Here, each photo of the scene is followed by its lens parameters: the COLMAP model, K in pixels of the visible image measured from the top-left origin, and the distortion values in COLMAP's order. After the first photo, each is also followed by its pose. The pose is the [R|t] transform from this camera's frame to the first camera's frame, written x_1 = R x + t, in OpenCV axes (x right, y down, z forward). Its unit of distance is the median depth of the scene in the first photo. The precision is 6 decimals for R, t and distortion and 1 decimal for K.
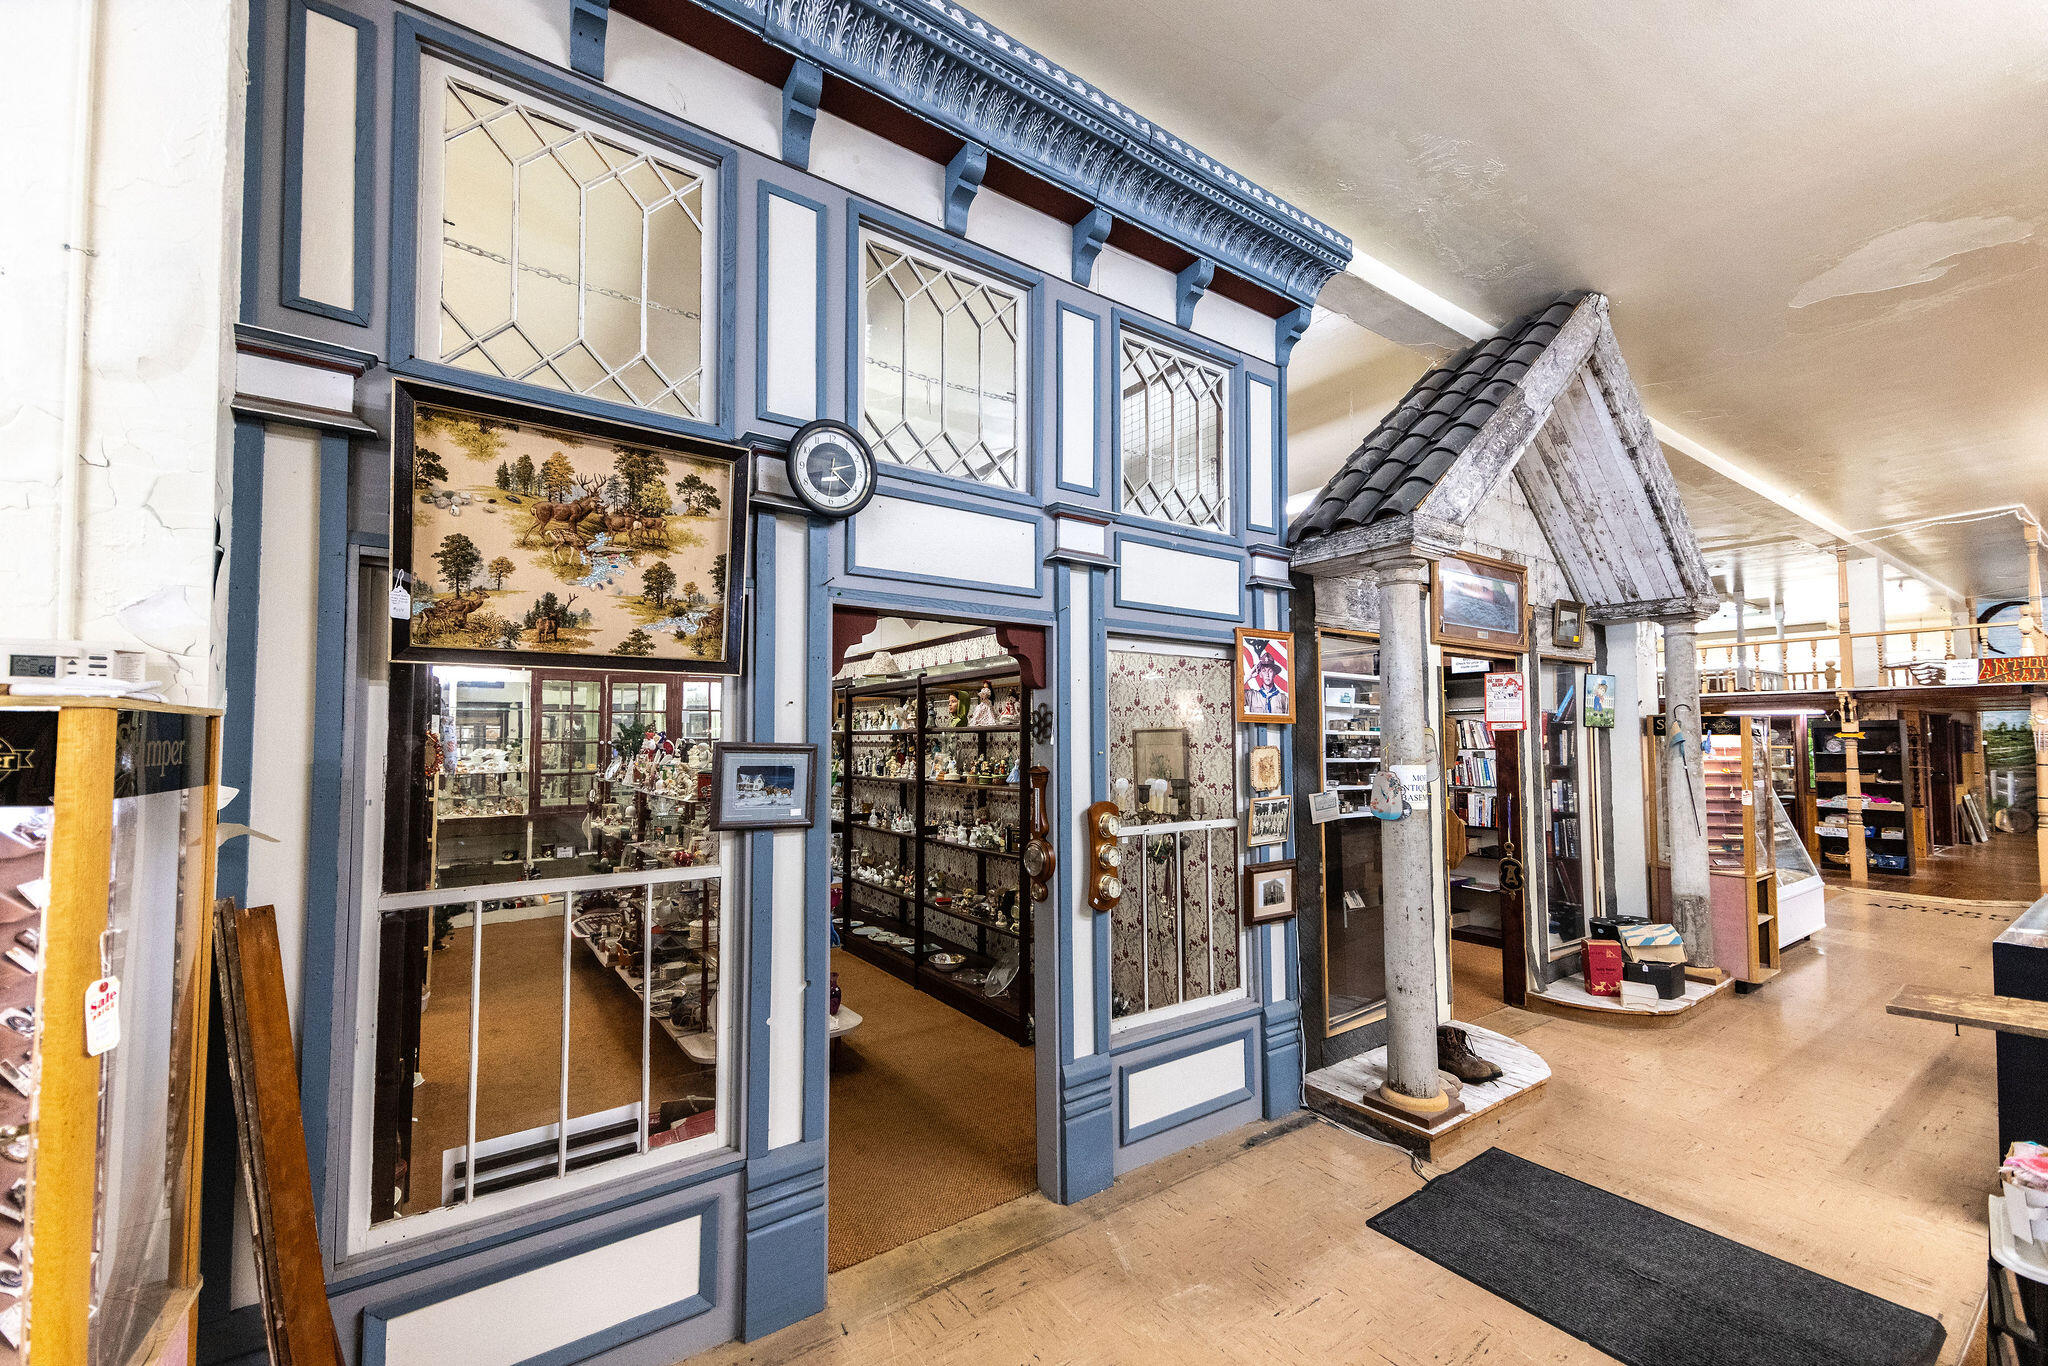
lens RADIAL K [[816.3, 0, 1012.6], [0, 816.3, 704.6], [0, 0, 1]] dist [0.022214, -0.003356]
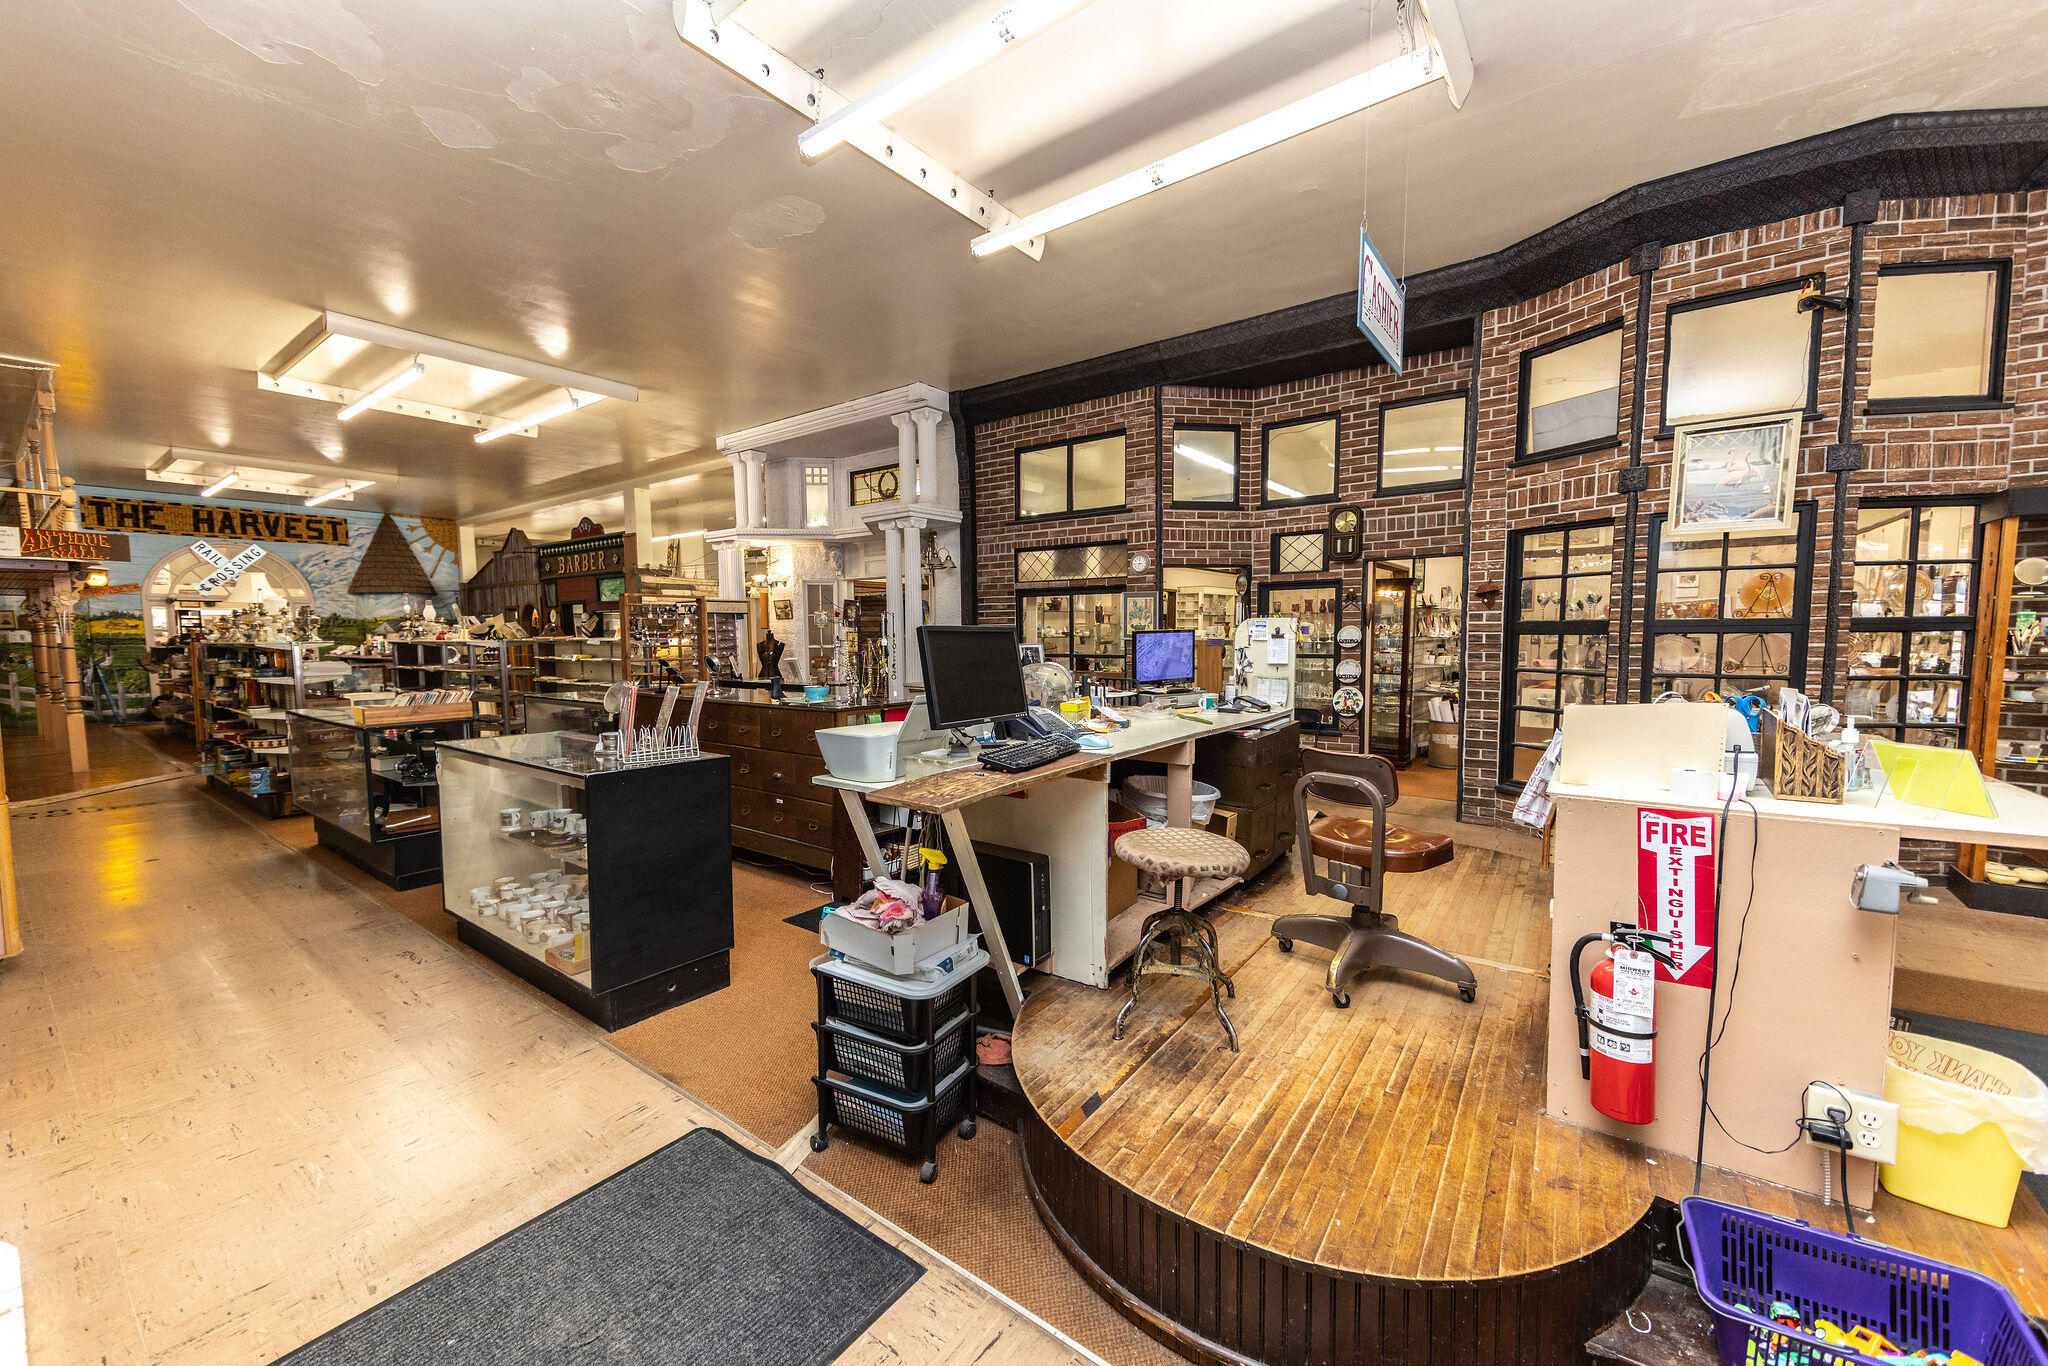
lens RADIAL K [[782.0, 0, 1018.0], [0, 782.0, 687.9], [0, 0, 1]] dist [0.030176, -0.009115]
pose [[-0.308028, -0.064641, 0.949179, 0.055849], [-0.032026, 0.997828, 0.057561, 0.089101], [-0.950838, -0.012668, -0.309429, 0.736783]]
